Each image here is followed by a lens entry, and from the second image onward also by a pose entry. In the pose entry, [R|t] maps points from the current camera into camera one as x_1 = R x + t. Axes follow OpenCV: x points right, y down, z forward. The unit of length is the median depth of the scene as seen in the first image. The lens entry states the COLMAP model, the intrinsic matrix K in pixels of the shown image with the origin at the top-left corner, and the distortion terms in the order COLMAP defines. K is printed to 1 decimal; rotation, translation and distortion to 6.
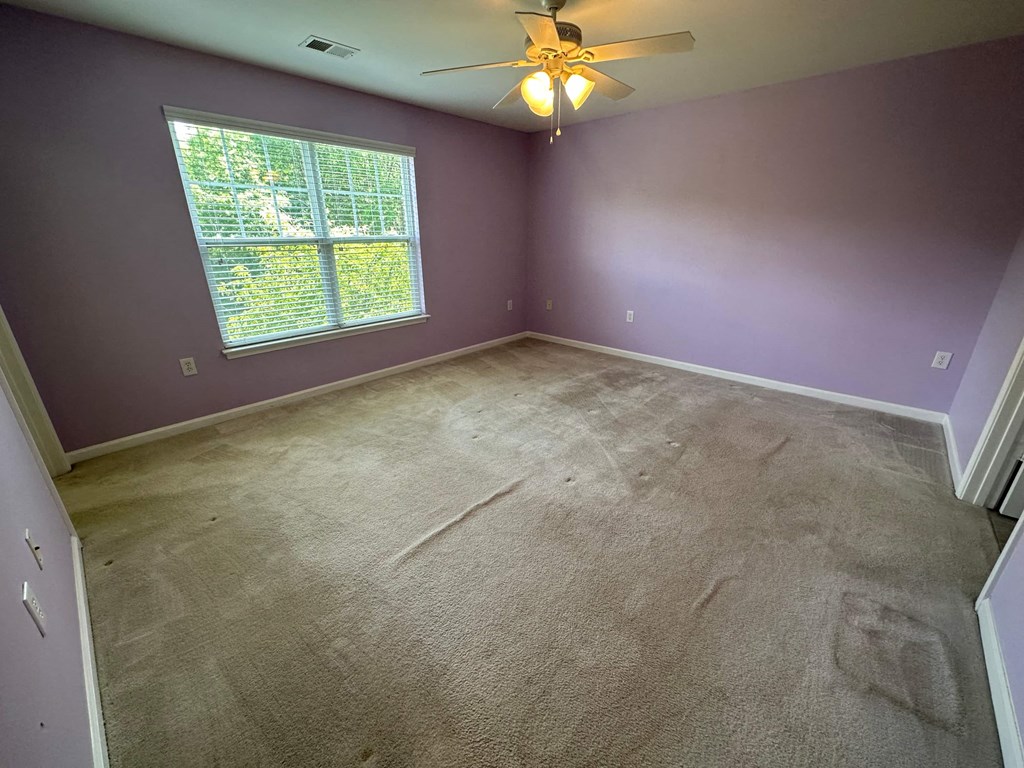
lens RADIAL K [[408.7, 0, 512.0], [0, 408.7, 384.0], [0, 0, 1]] dist [0.002634, -0.000004]
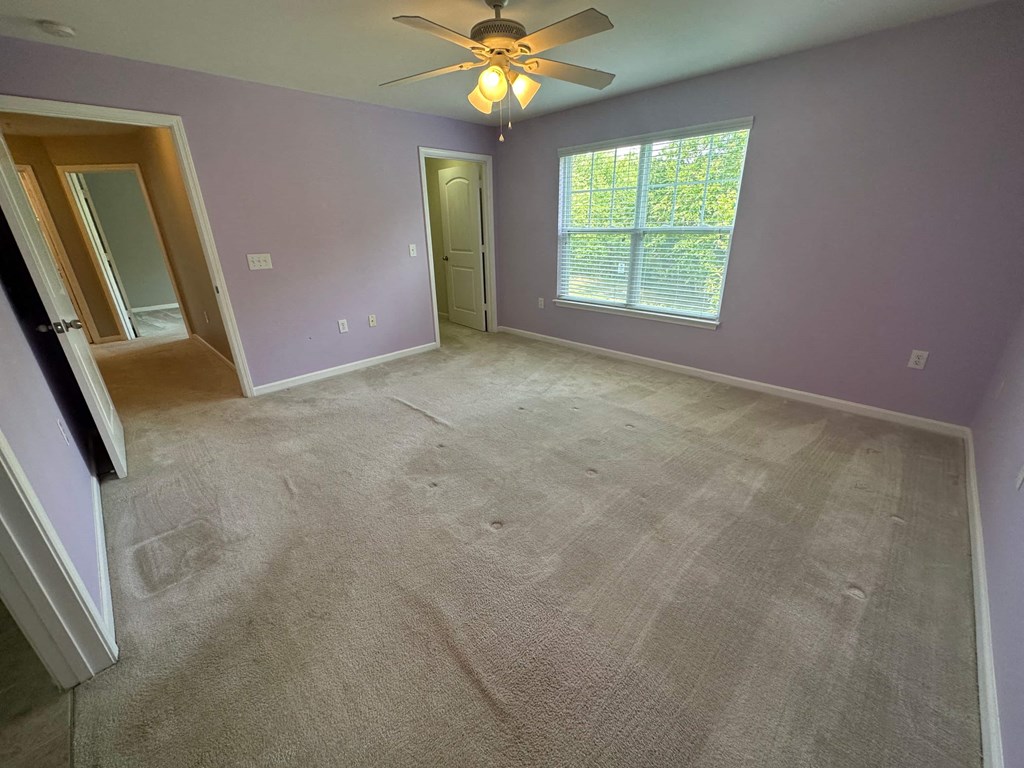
lens RADIAL K [[408.7, 0, 512.0], [0, 408.7, 384.0], [0, 0, 1]] dist [0.002634, -0.000004]
pose [[-0.040100, 0.372302, -0.927245, 0.730237], [-0.331211, 0.870573, 0.363871, -0.258991], [0.942704, 0.321705, 0.088400, 0.661225]]
